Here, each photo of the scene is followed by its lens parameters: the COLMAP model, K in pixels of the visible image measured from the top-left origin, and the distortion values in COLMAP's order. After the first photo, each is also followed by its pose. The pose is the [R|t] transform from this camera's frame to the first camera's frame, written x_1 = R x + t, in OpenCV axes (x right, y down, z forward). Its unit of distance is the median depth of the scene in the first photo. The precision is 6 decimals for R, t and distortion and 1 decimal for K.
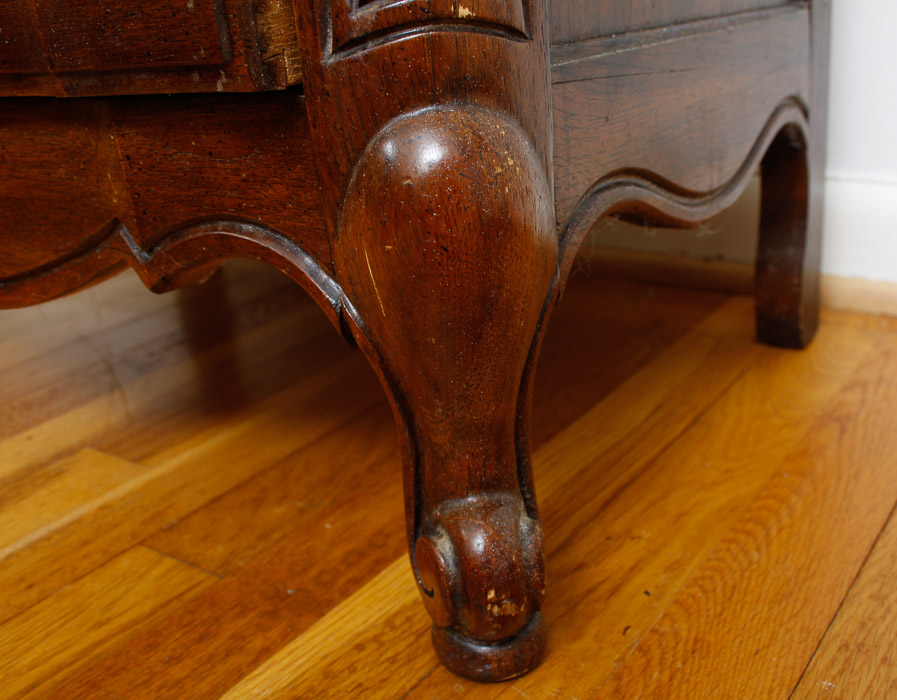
lens RADIAL K [[1002.0, 0, 548.1], [0, 1002.0, 350.7], [0, 0, 1]] dist [-0.104289, 0.044399]
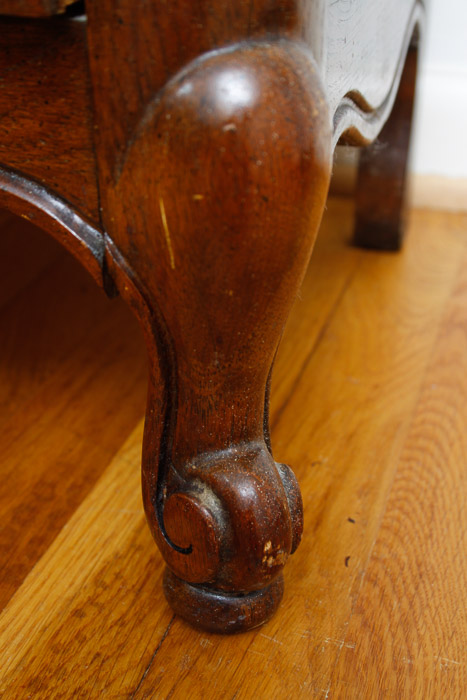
lens RADIAL K [[1073.3, 0, 253.9], [0, 1073.3, 351.3], [0, 0, 1]] dist [0.016431, -0.045819]
pose [[0.961505, -0.063966, 0.267239, -0.315041], [0.033035, 0.992383, 0.118678, -0.064194], [-0.272795, -0.105281, 0.956294, 0.020018]]
